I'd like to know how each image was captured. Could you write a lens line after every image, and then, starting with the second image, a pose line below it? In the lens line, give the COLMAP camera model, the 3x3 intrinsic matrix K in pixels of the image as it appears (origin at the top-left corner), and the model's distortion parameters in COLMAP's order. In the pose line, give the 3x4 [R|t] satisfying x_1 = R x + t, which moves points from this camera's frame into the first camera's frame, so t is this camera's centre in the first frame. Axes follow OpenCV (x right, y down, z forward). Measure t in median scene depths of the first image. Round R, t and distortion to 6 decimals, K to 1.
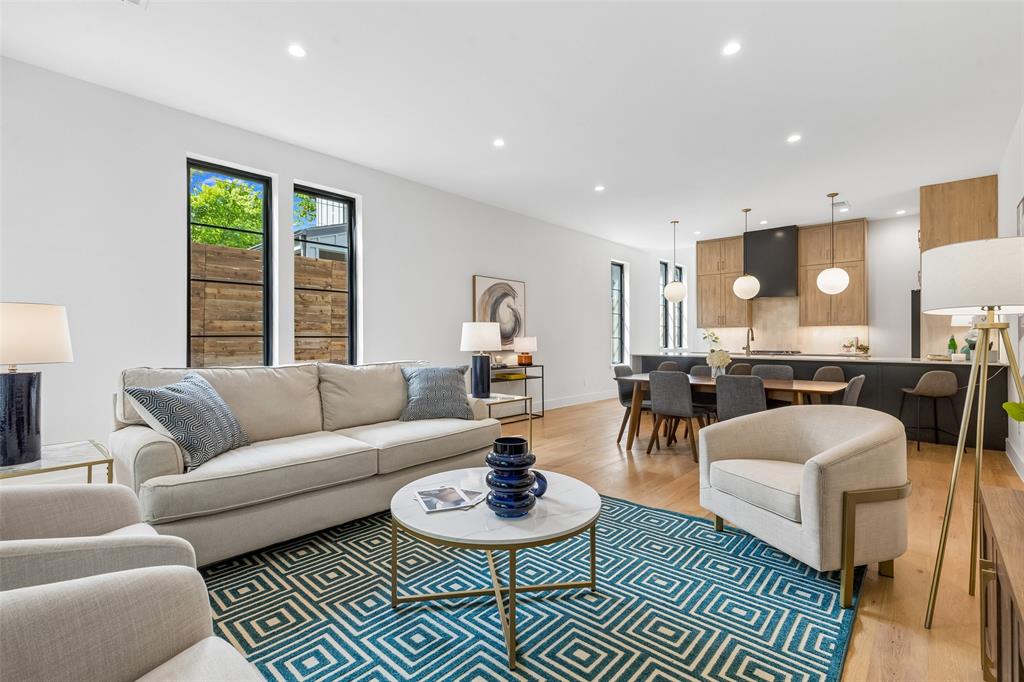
lens RADIAL K [[459.1, 0, 509.3], [0, 459.1, 338.0], [0, 0, 1]] dist [0.004577, -0.000122]
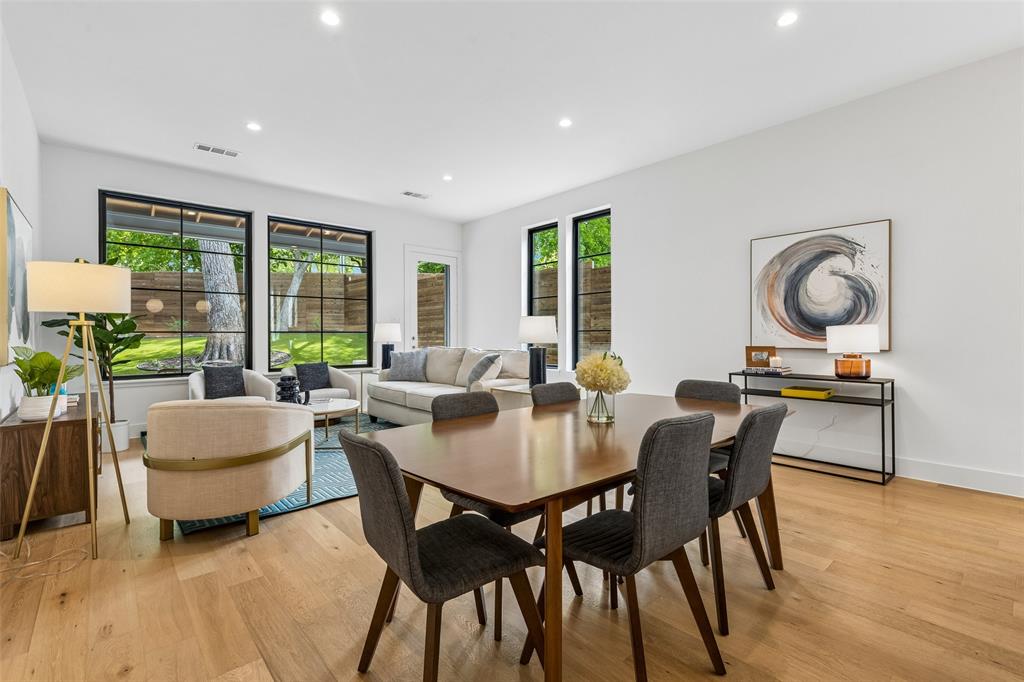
lens RADIAL K [[459.1, 0, 509.3], [0, 459.1, 338.0], [0, 0, 1]] dist [0.004577, -0.000122]
pose [[-0.103689, 0.005893, -0.994592, 0.540576], [0.006258, 0.999967, 0.005273, 0.005592], [0.994590, -0.005677, -0.103722, 0.574205]]
